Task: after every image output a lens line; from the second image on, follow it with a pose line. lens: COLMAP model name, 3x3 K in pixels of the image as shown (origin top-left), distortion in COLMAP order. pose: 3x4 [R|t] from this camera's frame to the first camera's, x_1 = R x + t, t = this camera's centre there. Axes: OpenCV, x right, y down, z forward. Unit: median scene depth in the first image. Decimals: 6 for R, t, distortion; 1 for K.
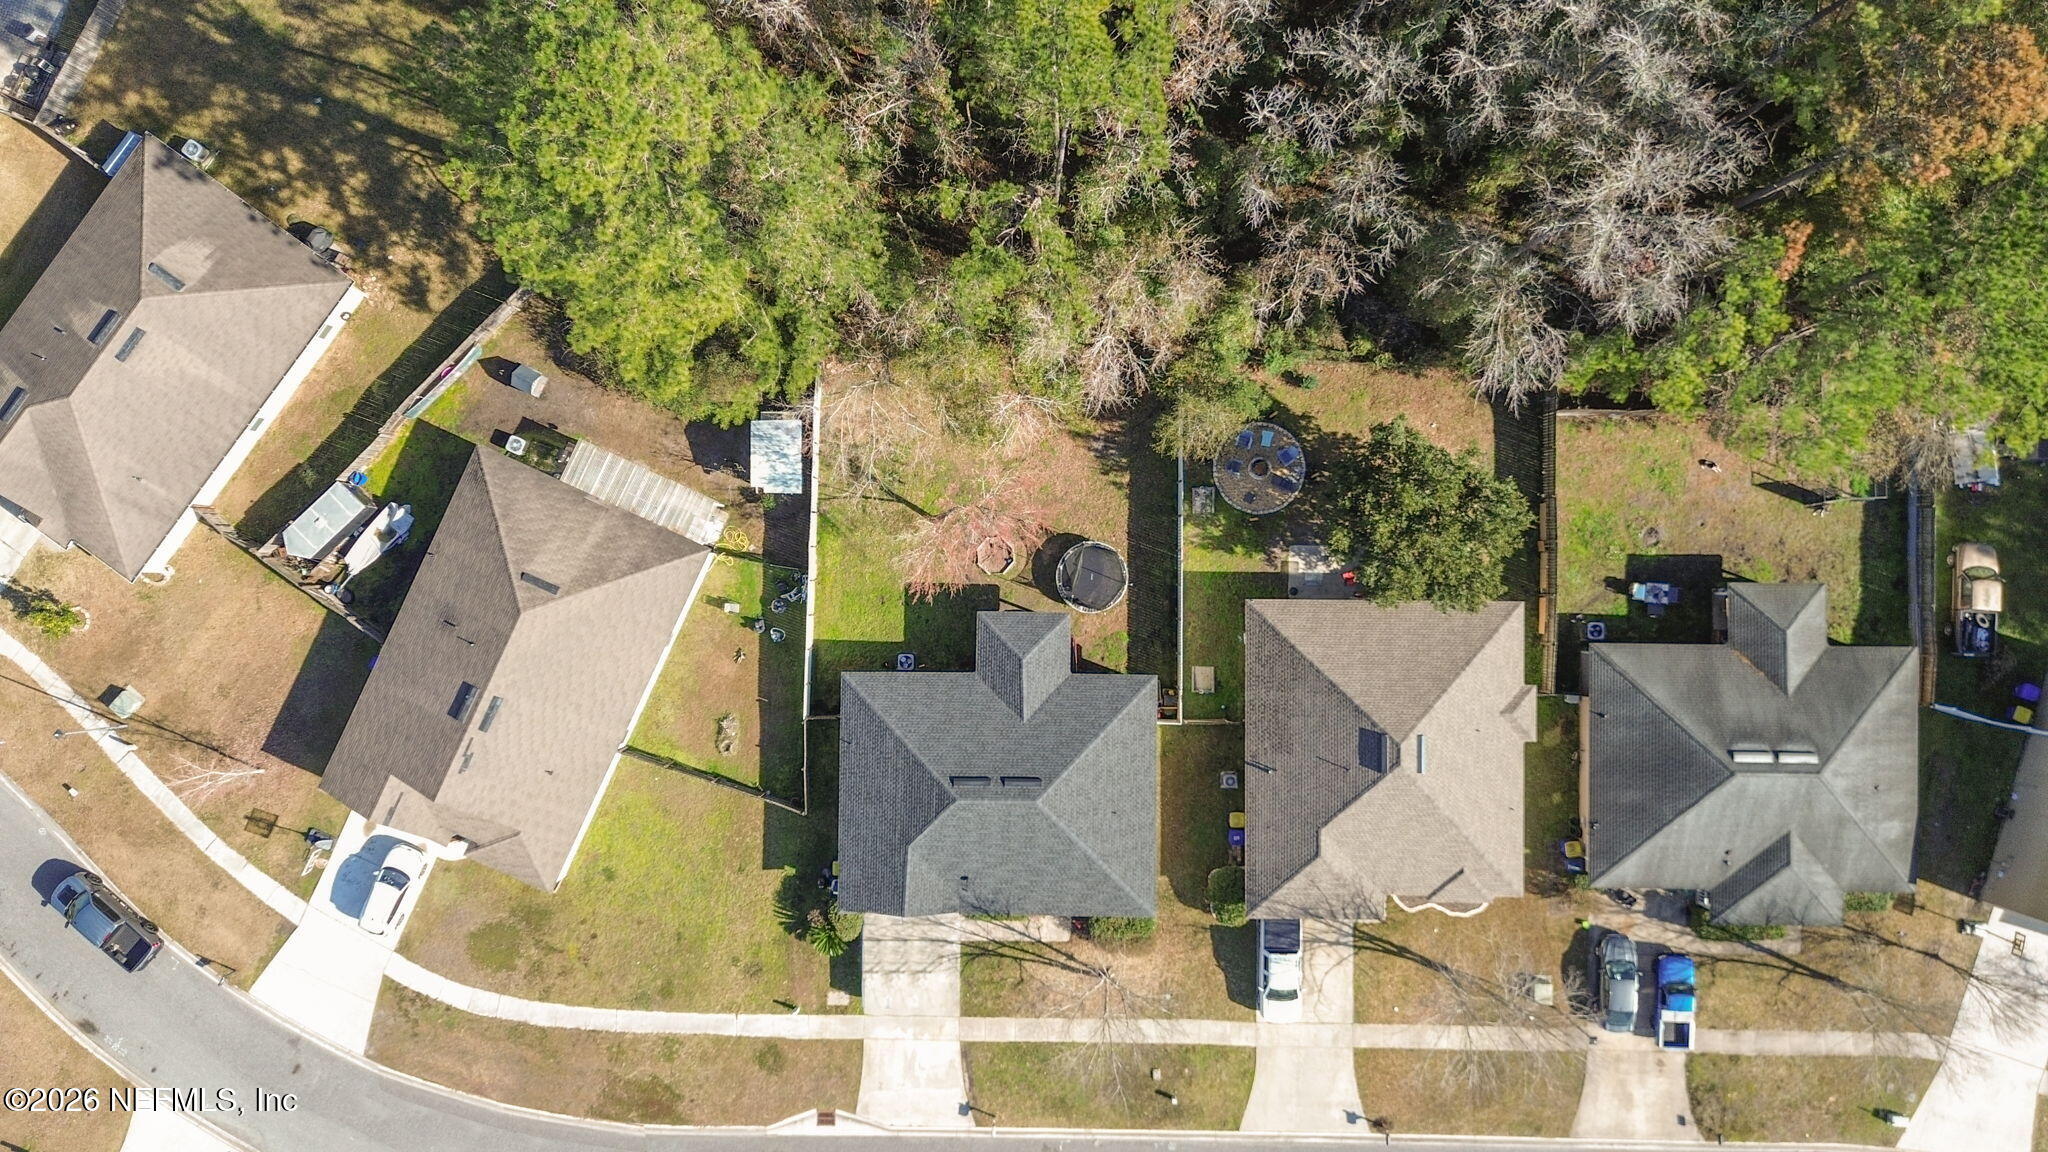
lens RADIAL K [[1442.3, 0, 1022.6], [0, 1442.3, 568.9], [0, 0, 1]] dist [0.051403, -0.051550]
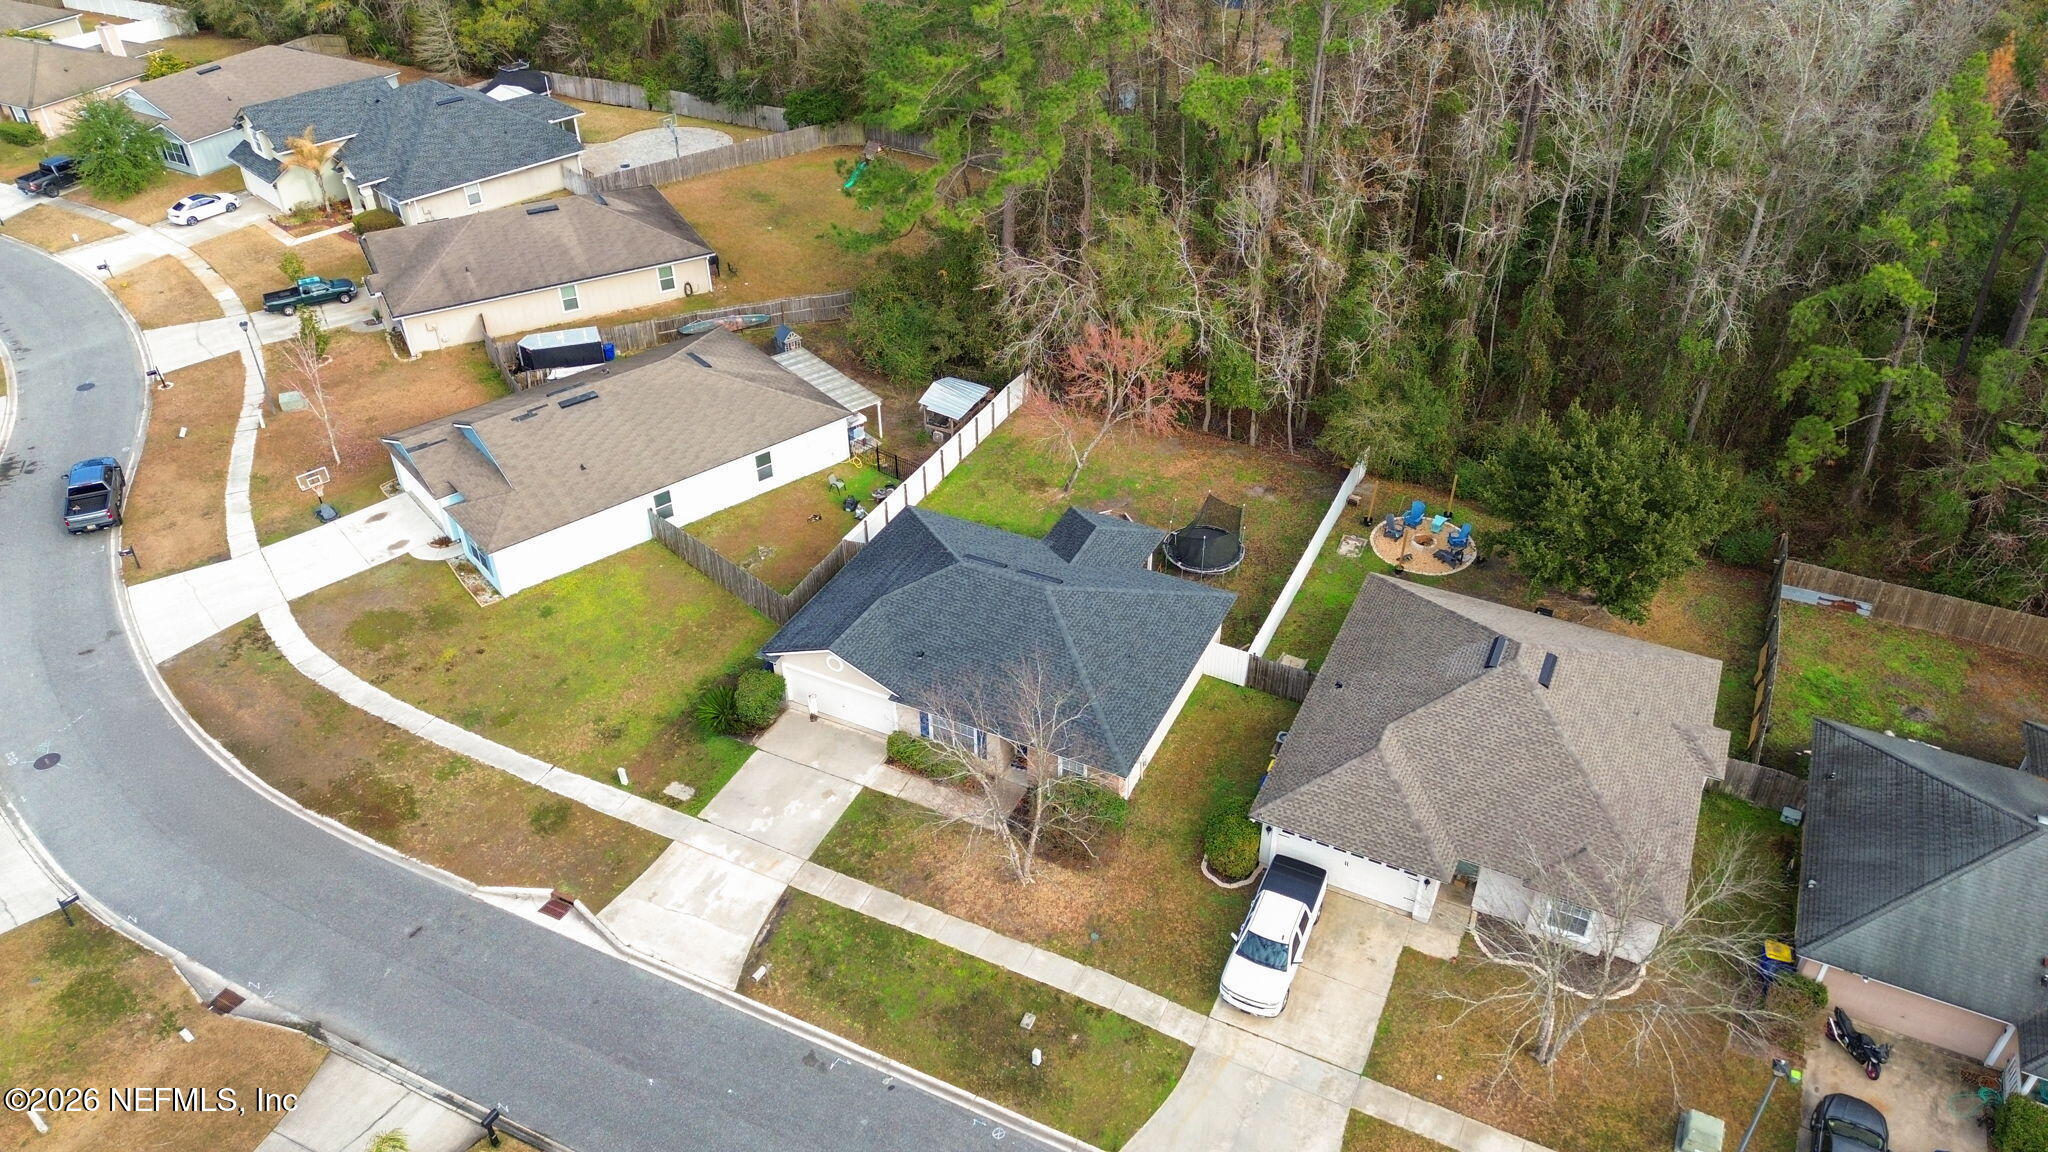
lens RADIAL K [[1442.3, 0, 1024.0], [0, 1442.3, 573.9], [0, 0, 1]] dist [0.051403, -0.051550]
pose [[0.902548, 0.254711, -0.347174, 0.256044], [-0.430576, 0.540355, -0.722926, 0.690786], [0.003461, 0.801960, 0.597368, 0.476364]]
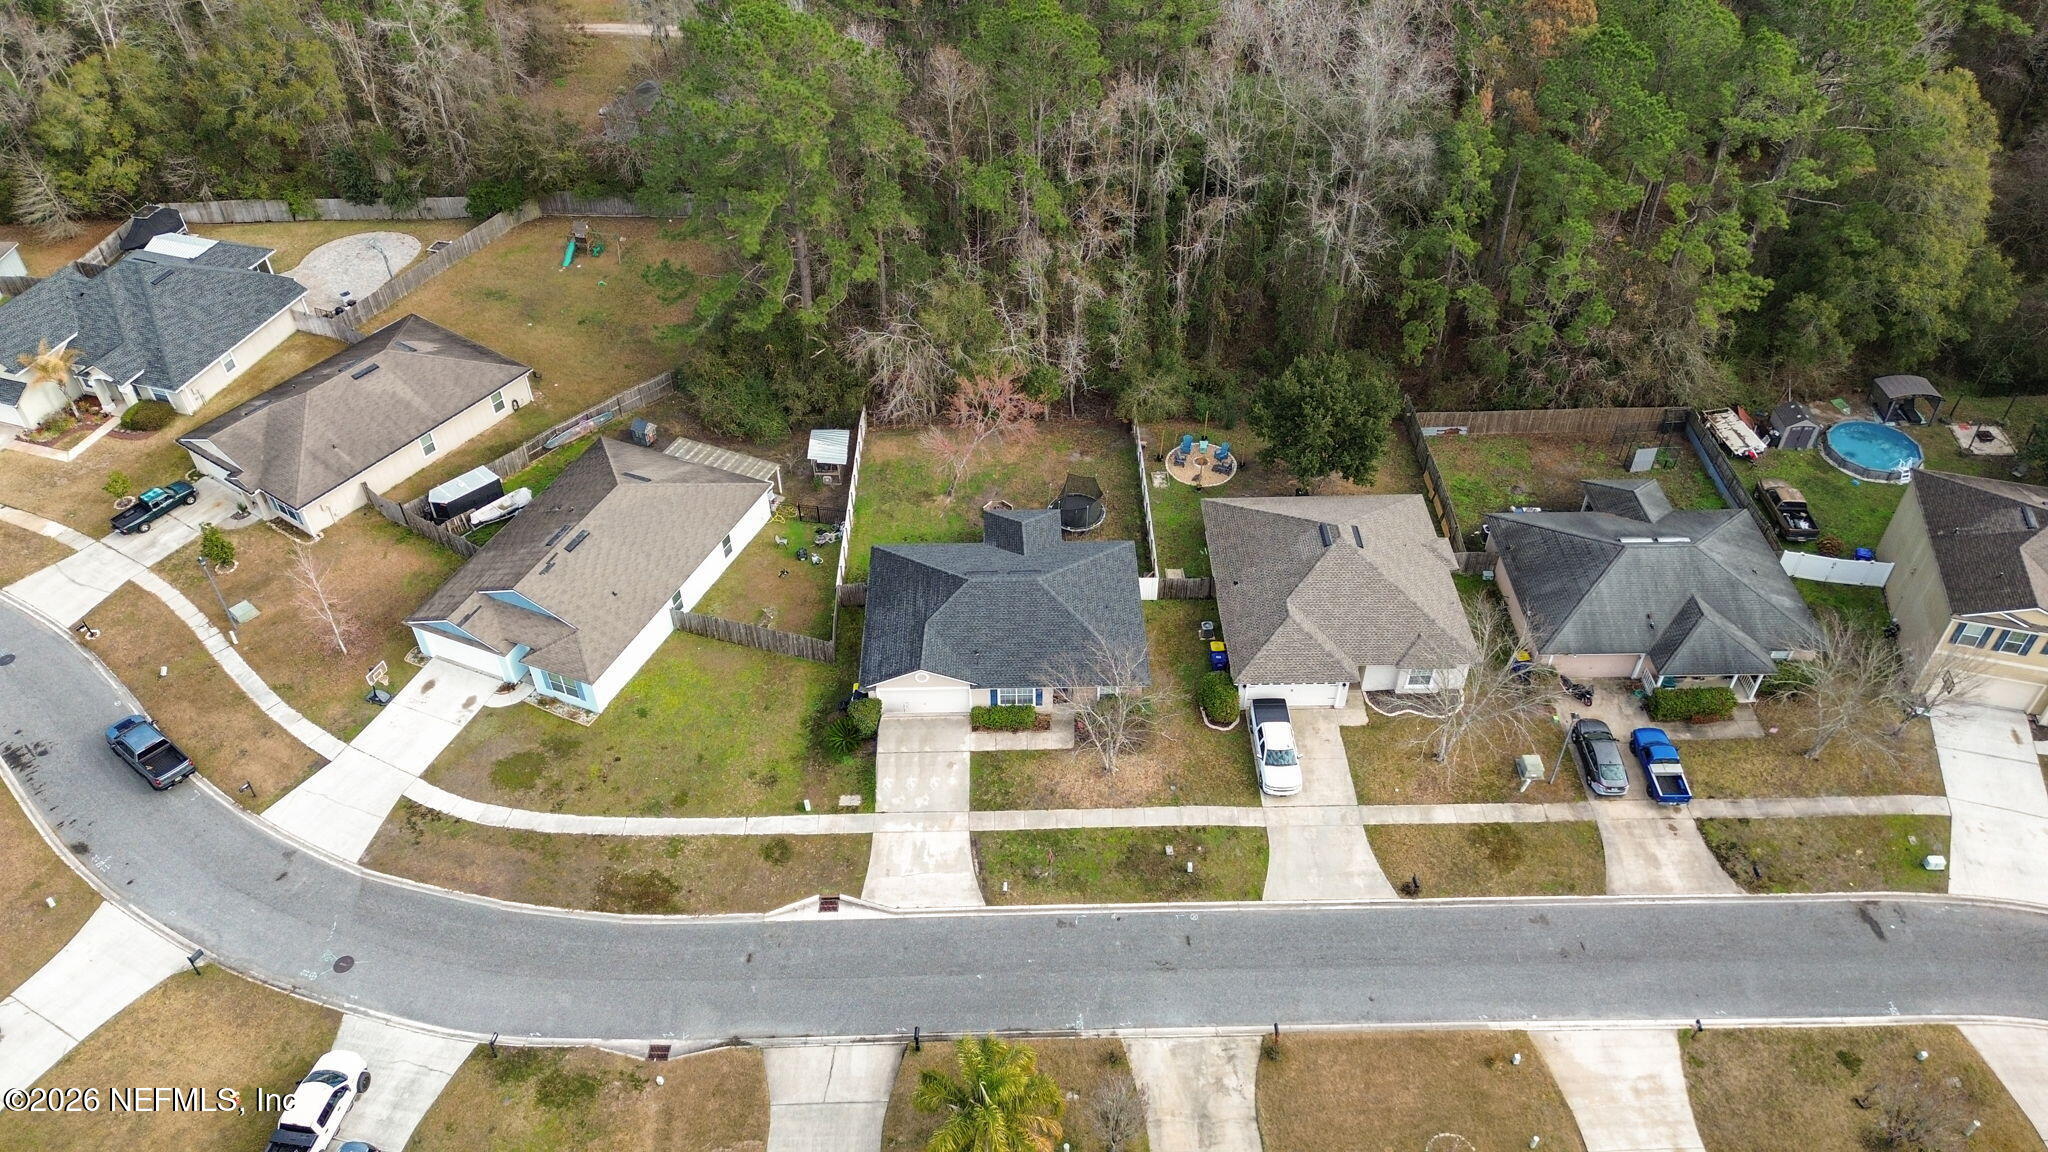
lens RADIAL K [[1442.3, 0, 1025.0], [0, 1442.3, 577.4], [0, 0, 1]] dist [0.051403, -0.051550]
pose [[0.999579, -0.017418, 0.023190, -0.025052], [0.028852, 0.678474, -0.734058, 0.936212], [-0.002948, 0.734418, 0.678691, 0.199094]]
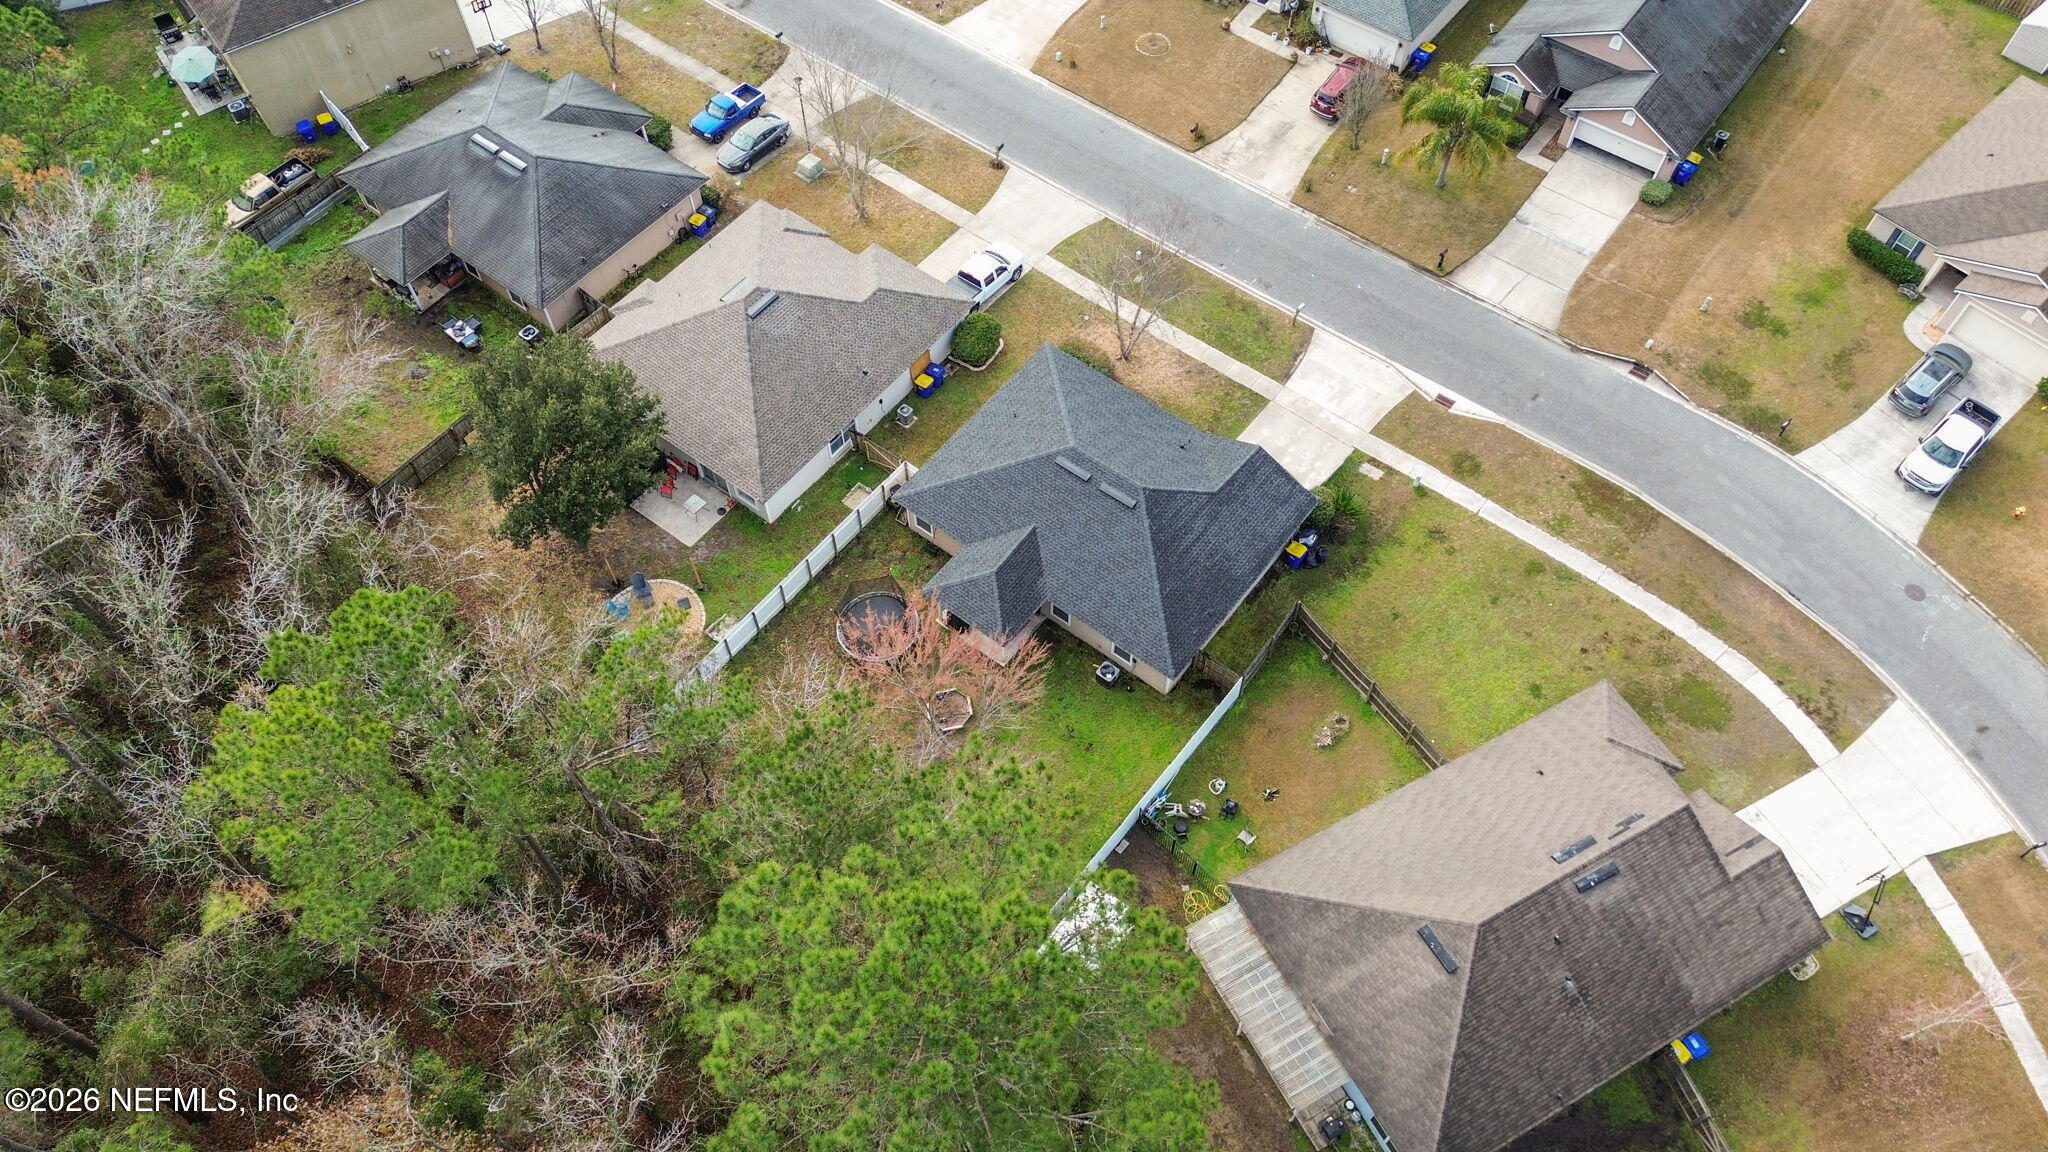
lens RADIAL K [[1442.3, 0, 1029.0], [0, 1442.3, 578.0], [0, 0, 1]] dist [0.051403, -0.051550]
pose [[-0.798911, -0.498950, 0.335841, -0.300118], [0.601421, -0.668099, 0.438105, -0.297543], [0.005782, 0.551989, 0.833831, 0.251148]]
